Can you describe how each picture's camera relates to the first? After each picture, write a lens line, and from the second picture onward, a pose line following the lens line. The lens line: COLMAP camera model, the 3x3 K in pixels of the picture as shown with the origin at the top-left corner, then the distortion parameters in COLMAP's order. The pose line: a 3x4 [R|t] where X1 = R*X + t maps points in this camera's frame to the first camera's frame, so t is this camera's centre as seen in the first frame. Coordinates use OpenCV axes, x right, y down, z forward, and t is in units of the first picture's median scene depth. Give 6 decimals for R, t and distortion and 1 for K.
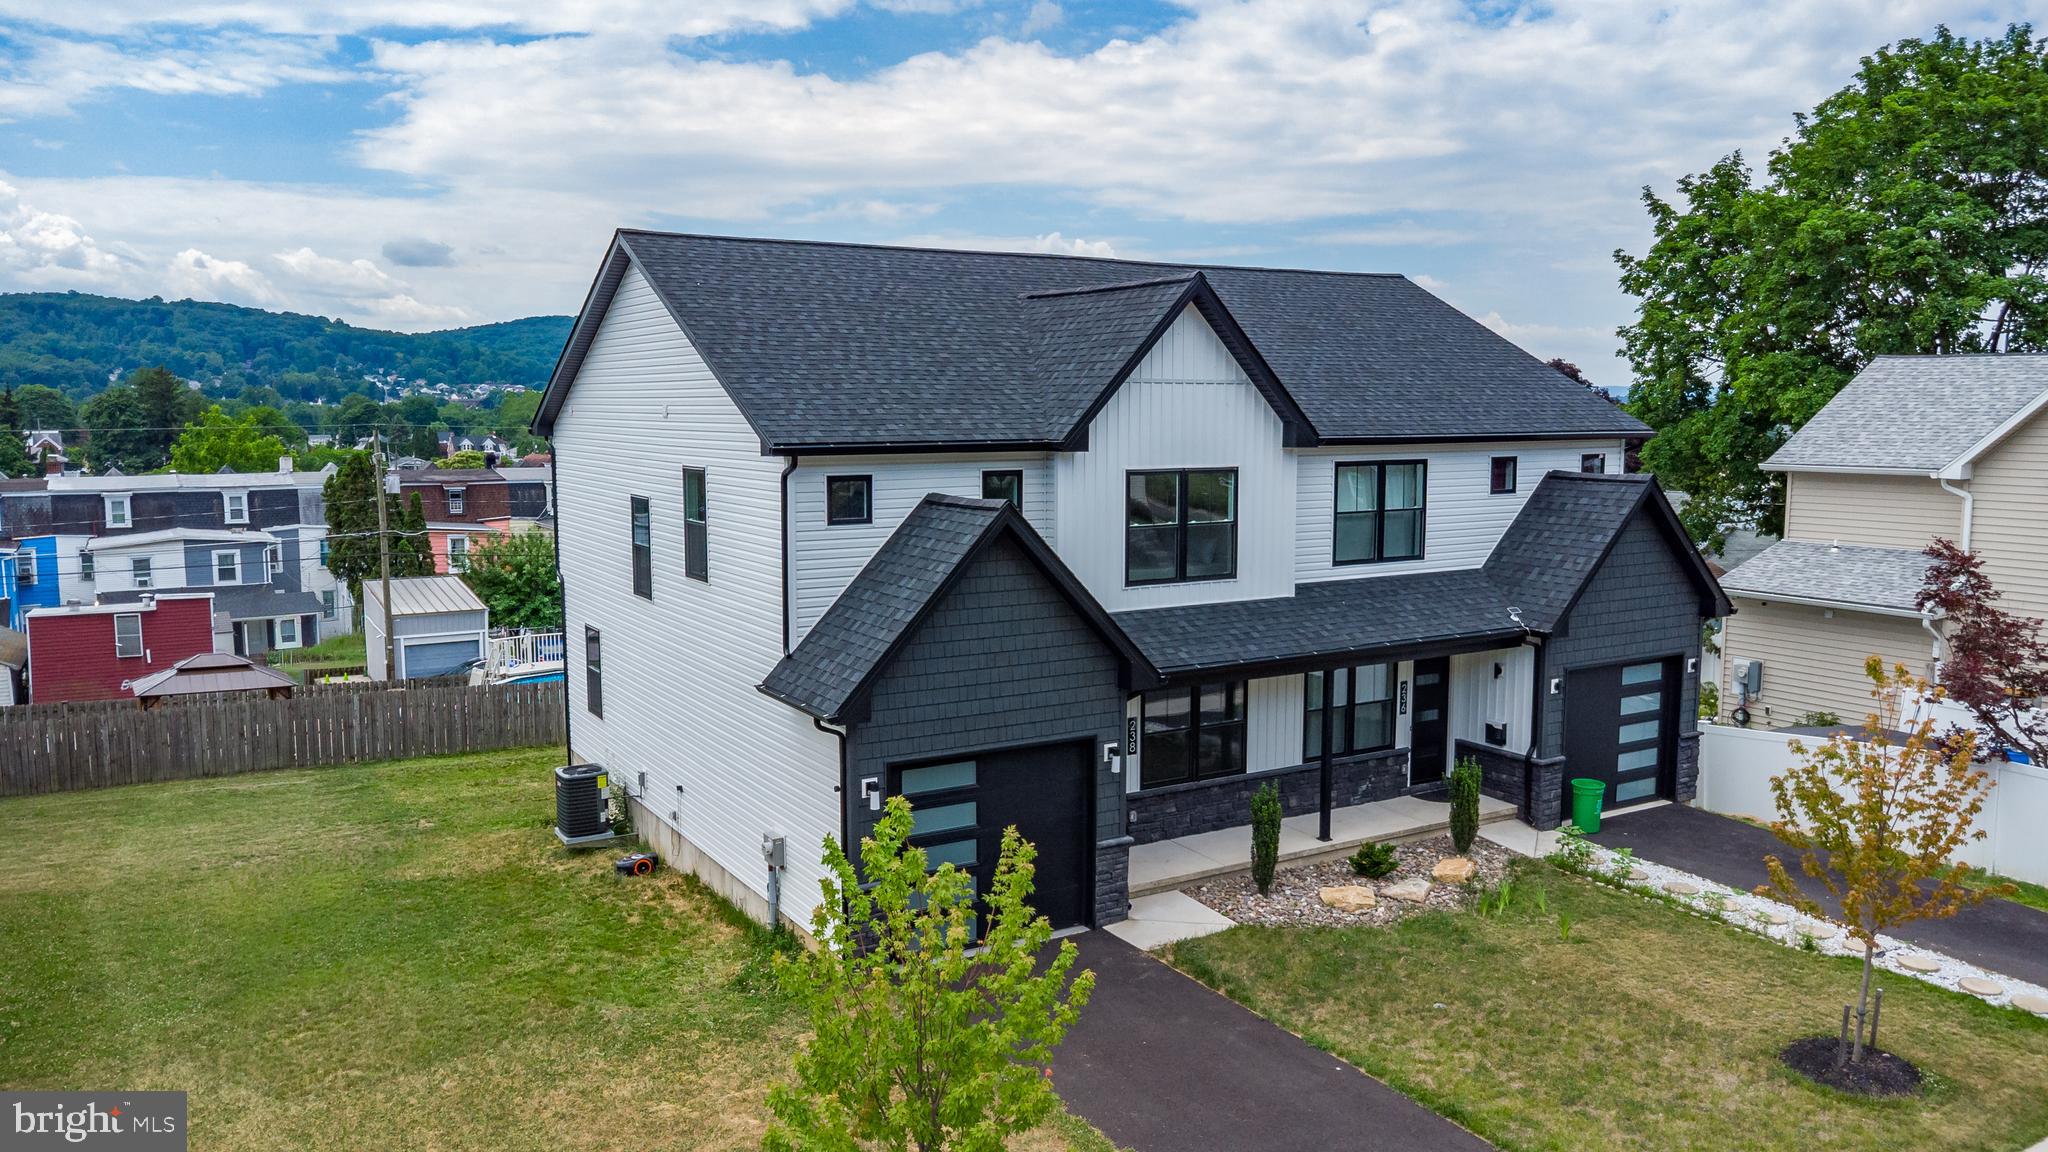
lens RADIAL K [[1479.4, 0, 1025.2], [0, 1479.4, 579.5], [0, 0, 1]] dist [0.032282, -0.033827]
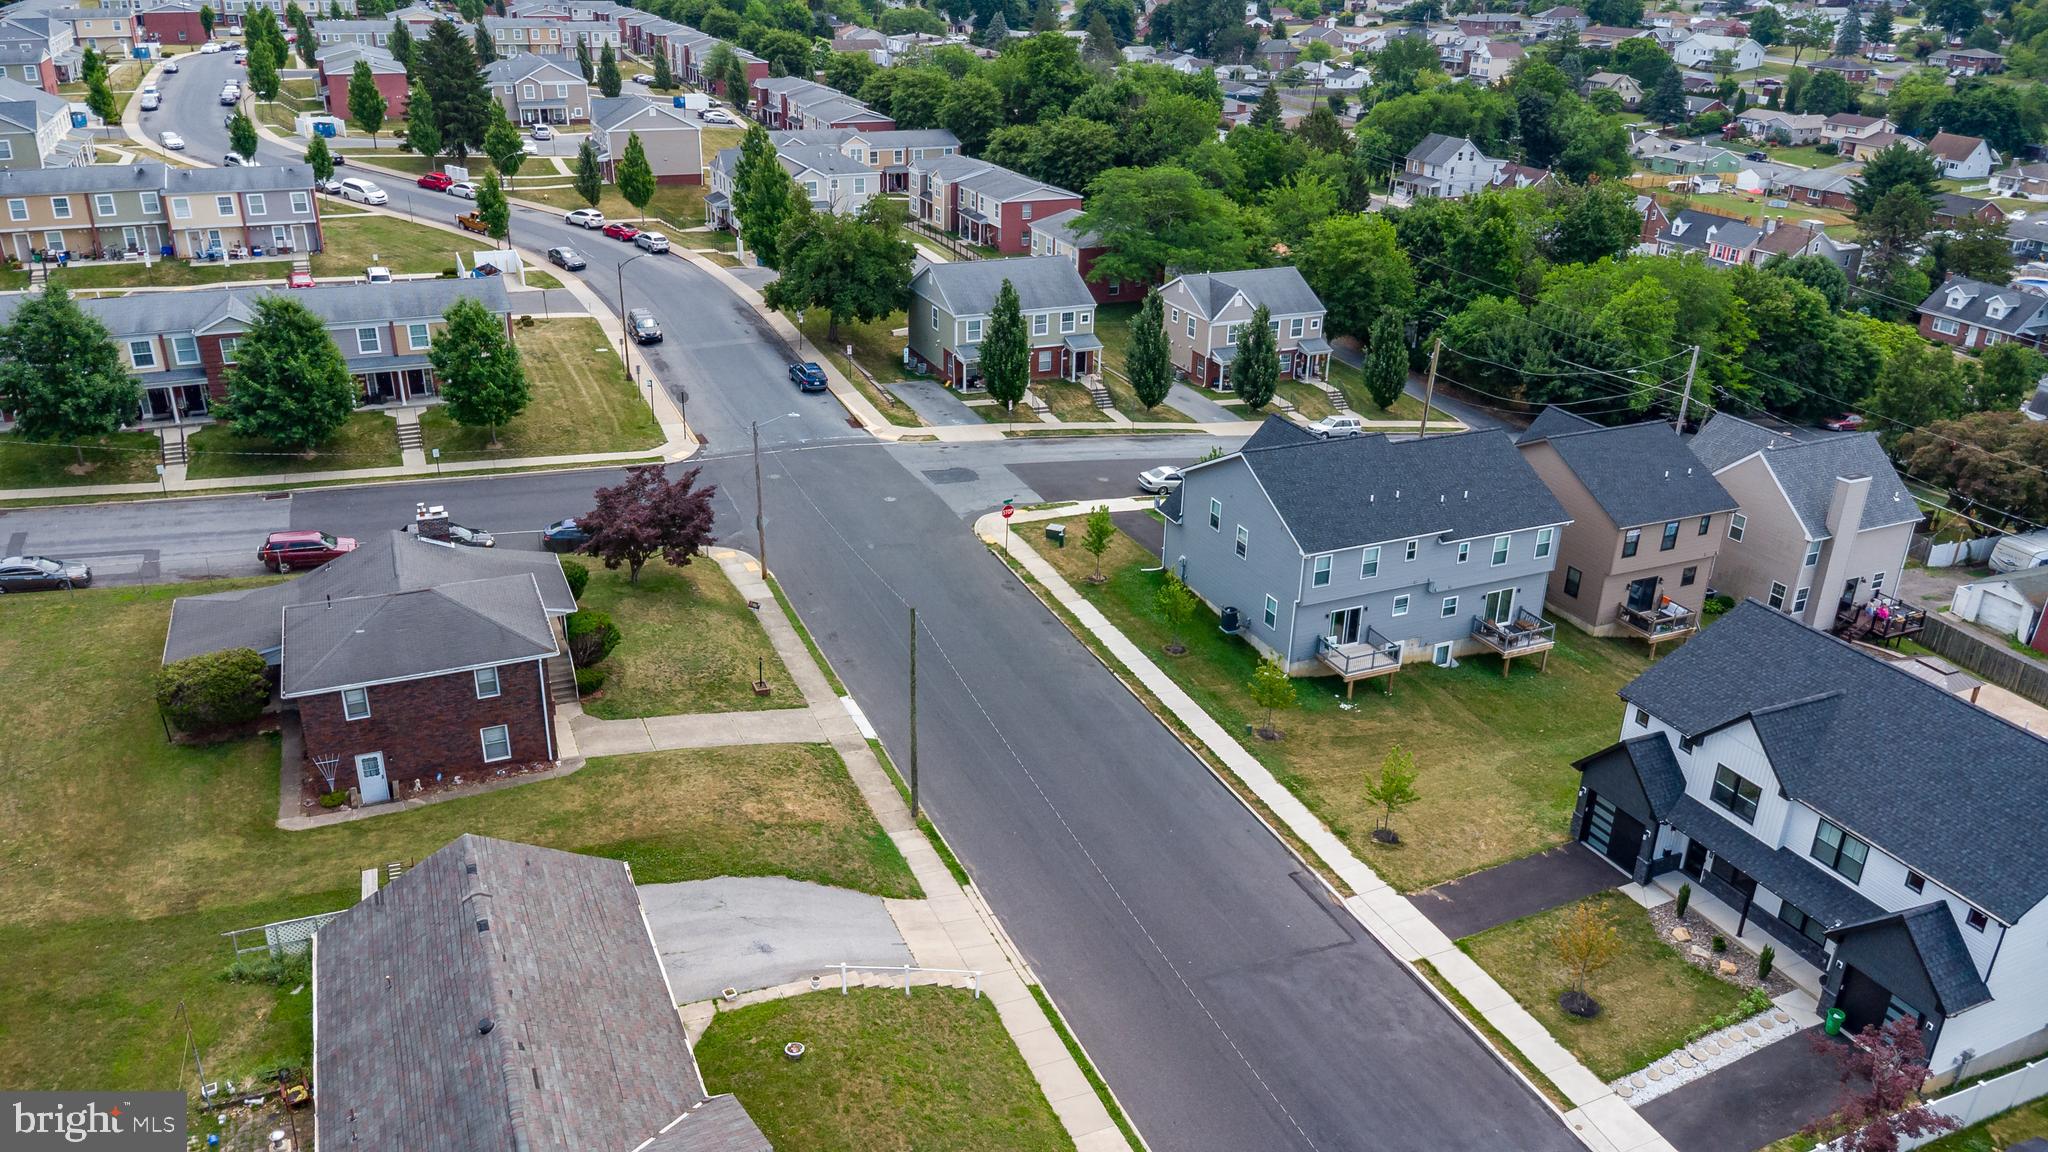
lens RADIAL K [[1482.0, 0, 1023.9], [0, 1482.0, 582.2], [0, 0, 1]] dist [0.026913, -0.029651]
pose [[-0.124997, 0.399879, -0.908005, 2.430749], [-0.135414, 0.899742, 0.414882, -1.256547], [0.982873, 0.174816, -0.058316, -0.137689]]
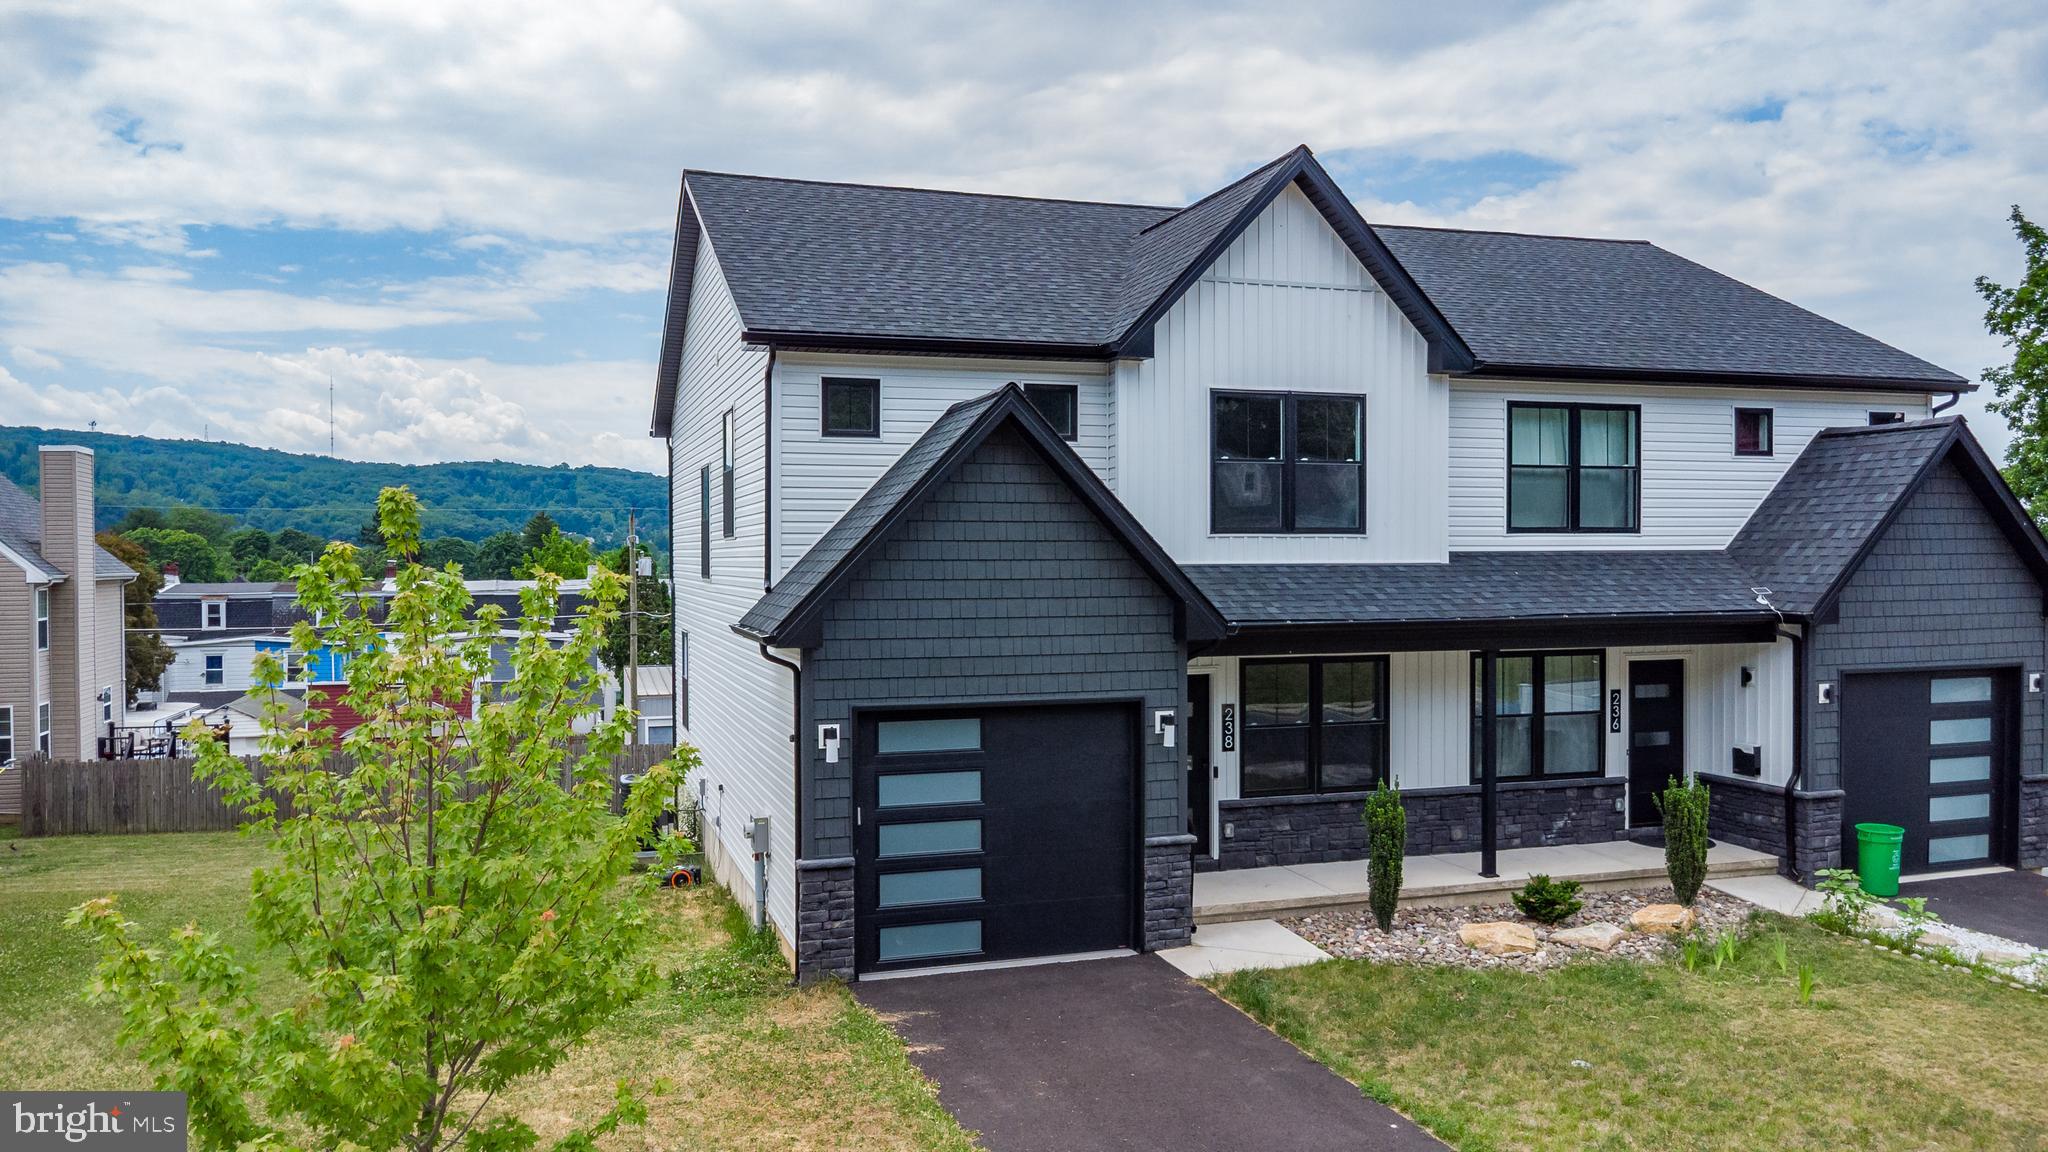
lens RADIAL K [[1479.4, 0, 1025.2], [0, 1479.4, 579.5], [0, 0, 1]] dist [0.032282, -0.033827]
pose [[0.975330, -0.000017, -0.220750, 0.140463], [-0.022699, 0.994691, -0.100369, 0.107750], [0.219580, 0.102904, 0.970152, 0.192106]]
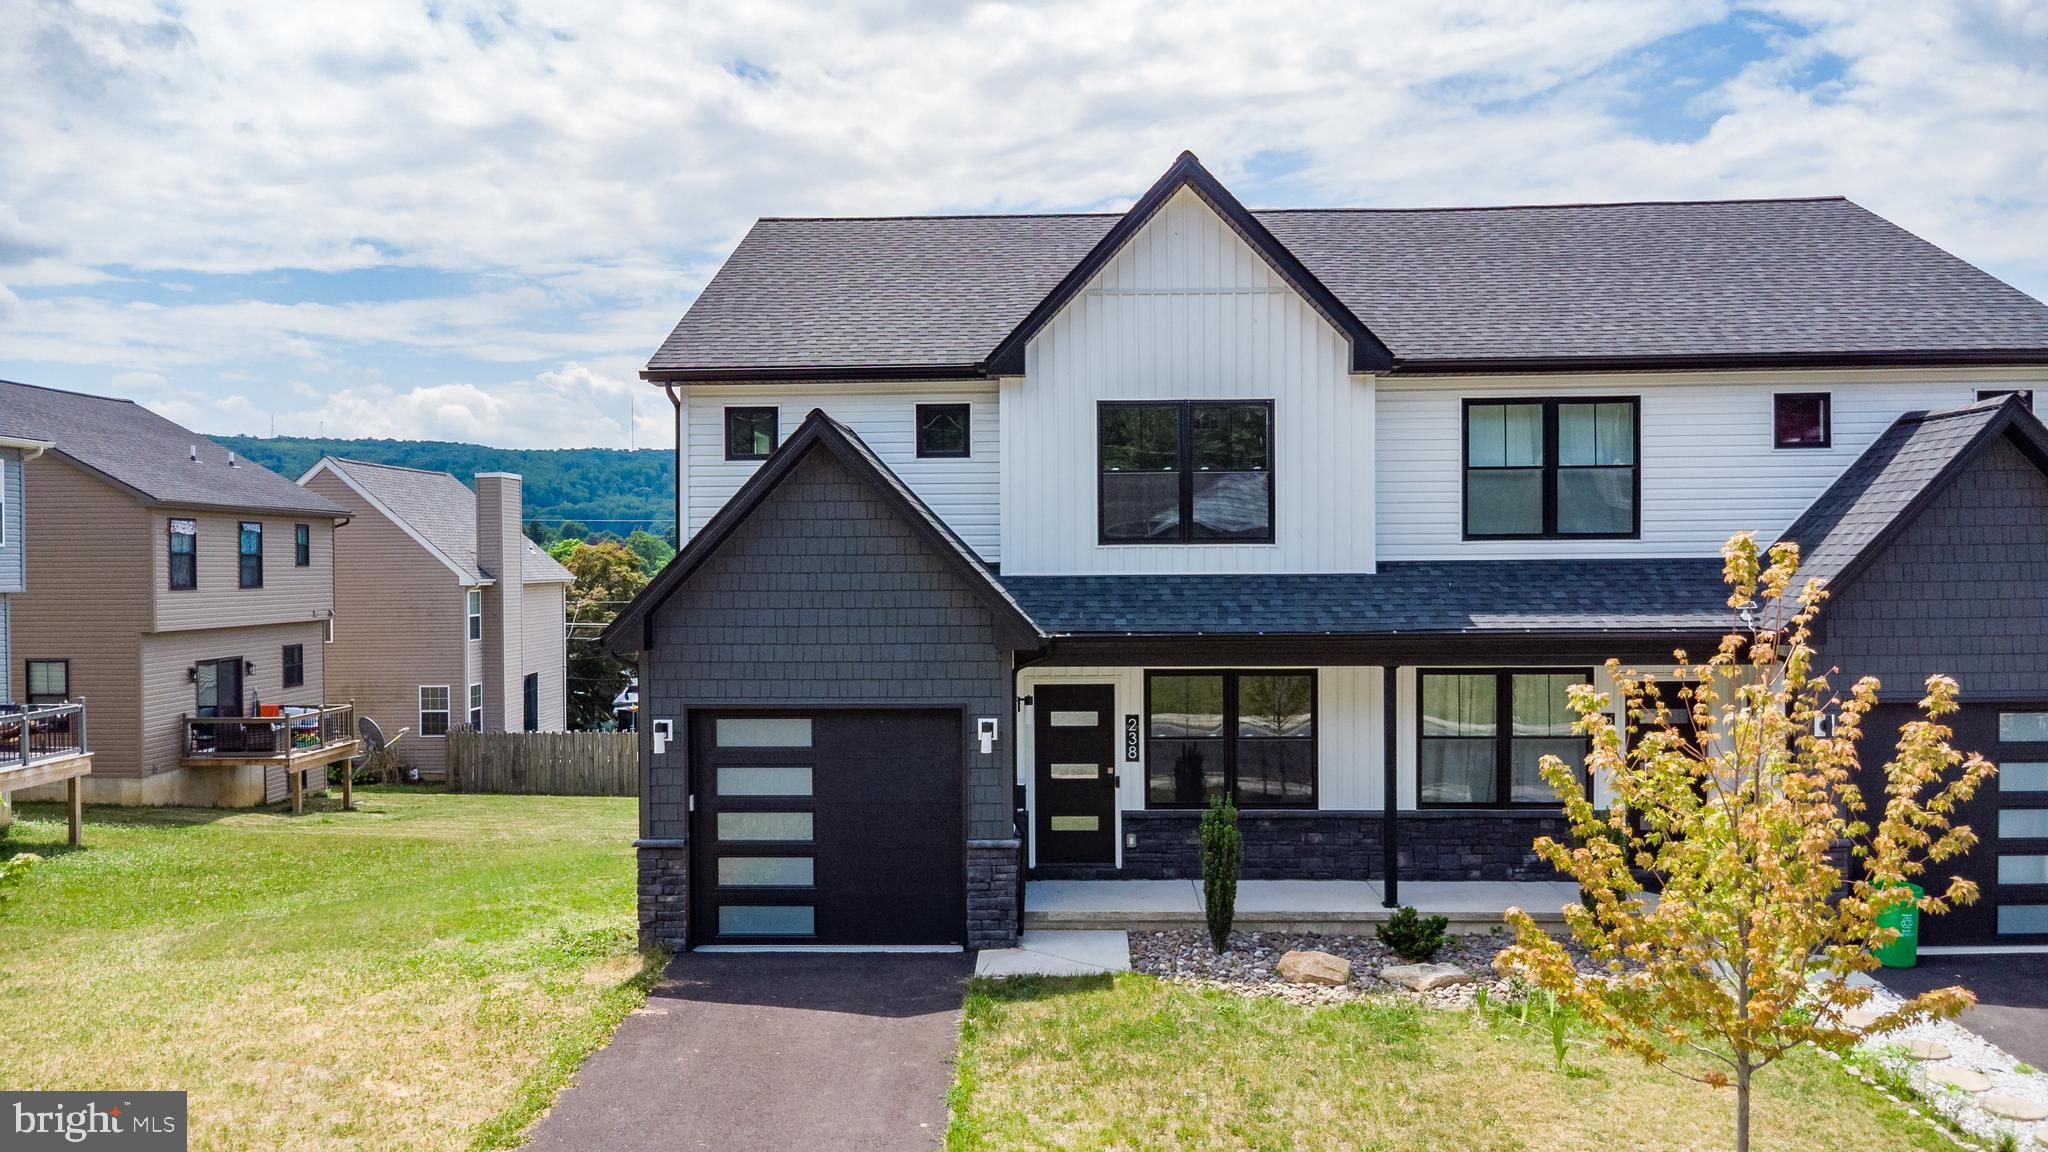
lens RADIAL K [[1479.6, 0, 1024.0], [0, 1479.6, 576.0], [0, 0, 1]] dist [0.040483, -0.052614]
pose [[0.835773, -0.000141, -0.549075, 0.458380], [-0.057848, 0.994412, -0.088310, 0.091863], [0.546020, 0.105570, 0.831094, 0.291860]]
